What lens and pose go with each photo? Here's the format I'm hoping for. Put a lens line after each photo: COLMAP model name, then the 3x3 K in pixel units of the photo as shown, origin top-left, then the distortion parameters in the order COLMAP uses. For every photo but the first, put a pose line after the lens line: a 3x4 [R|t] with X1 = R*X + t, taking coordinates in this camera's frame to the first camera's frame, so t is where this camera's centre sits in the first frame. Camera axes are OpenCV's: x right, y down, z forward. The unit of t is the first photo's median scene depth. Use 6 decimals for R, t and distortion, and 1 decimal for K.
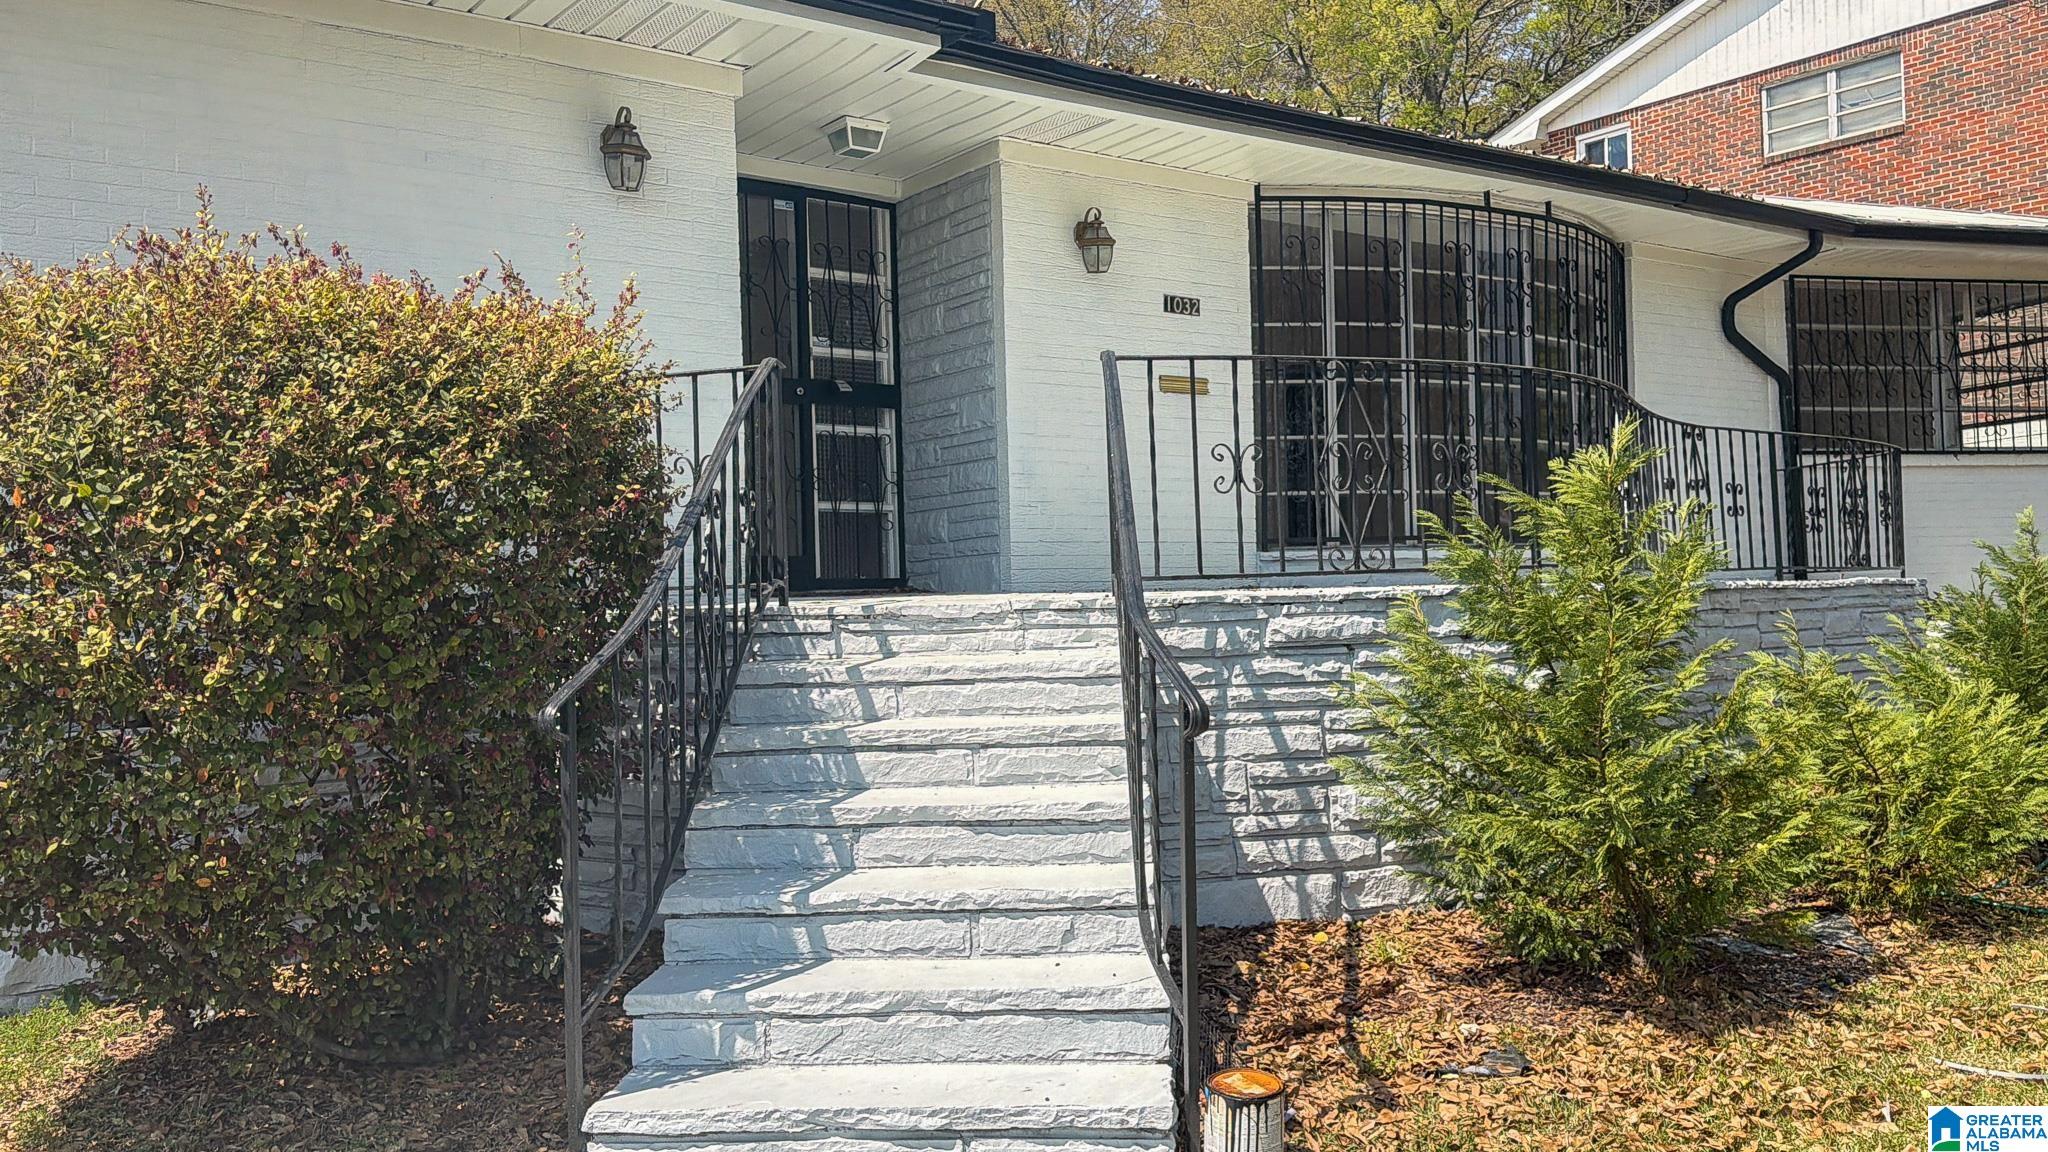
lens RADIAL K [[1716.0, 0, 1024.0], [0, 1716.0, 576.0], [0, 0, 1]] dist [0.005363, 0.000767]
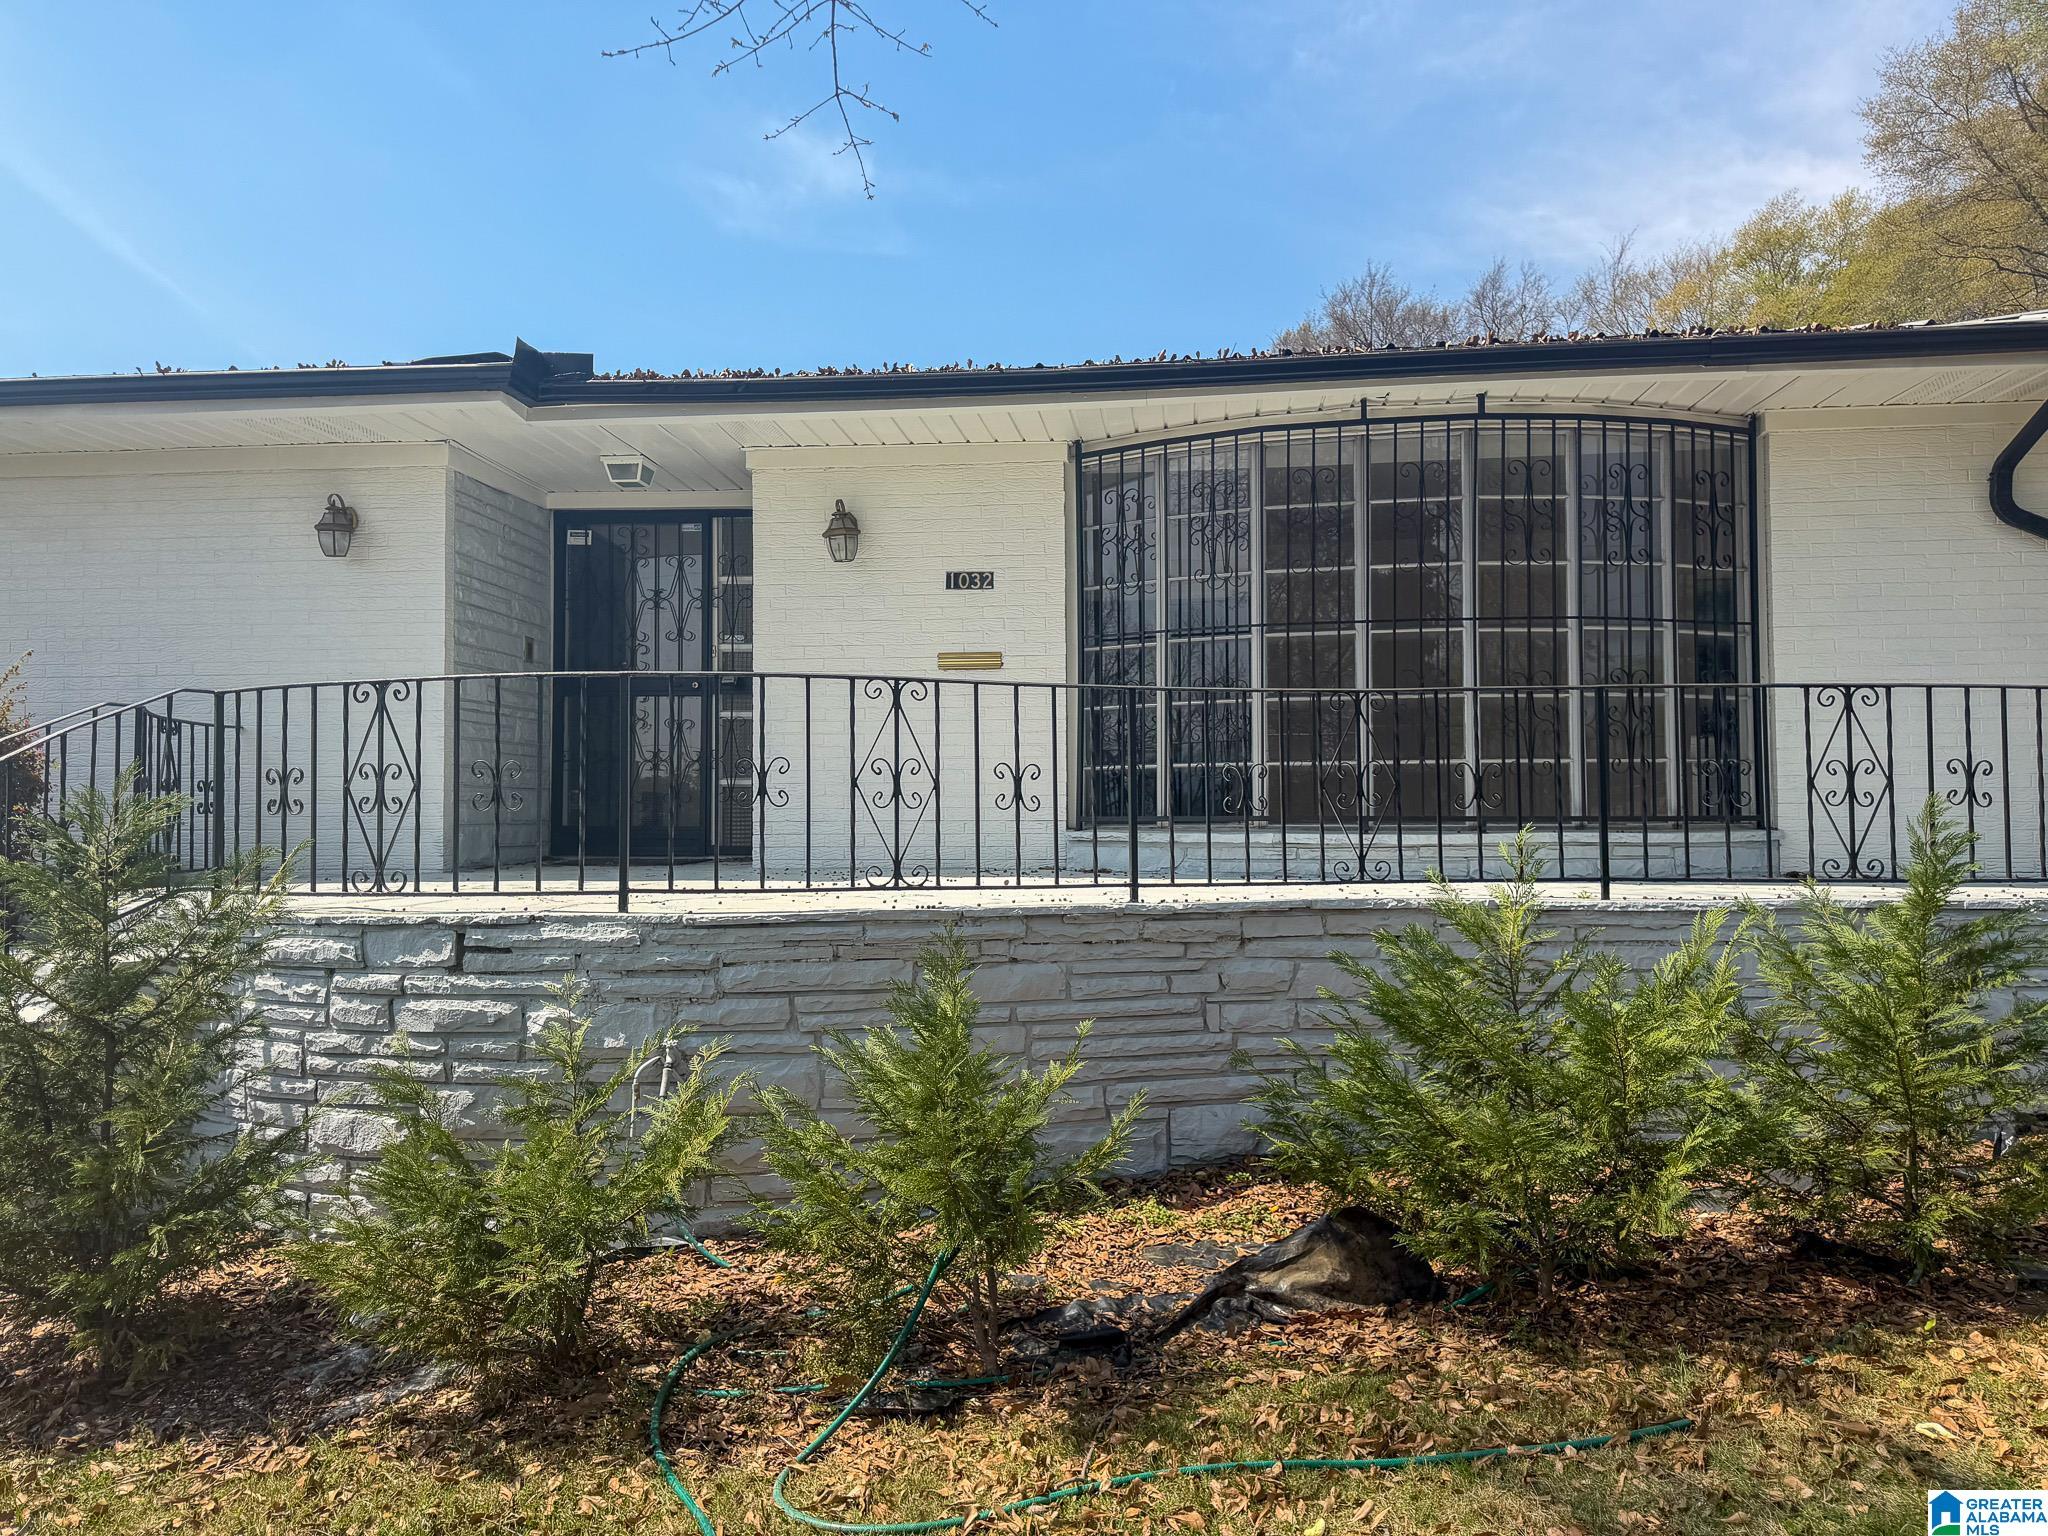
lens RADIAL K [[1456.2, 0, 1024.0], [0, 1456.2, 768.0], [0, 0, 1]] dist [0.004138, 0.000664]
pose [[0.744435, -0.001195, -0.667694, 1.010687], [-0.001752, 0.999991, -0.003743, -0.071245], [0.667693, 0.003956, 0.744427, 0.602965]]
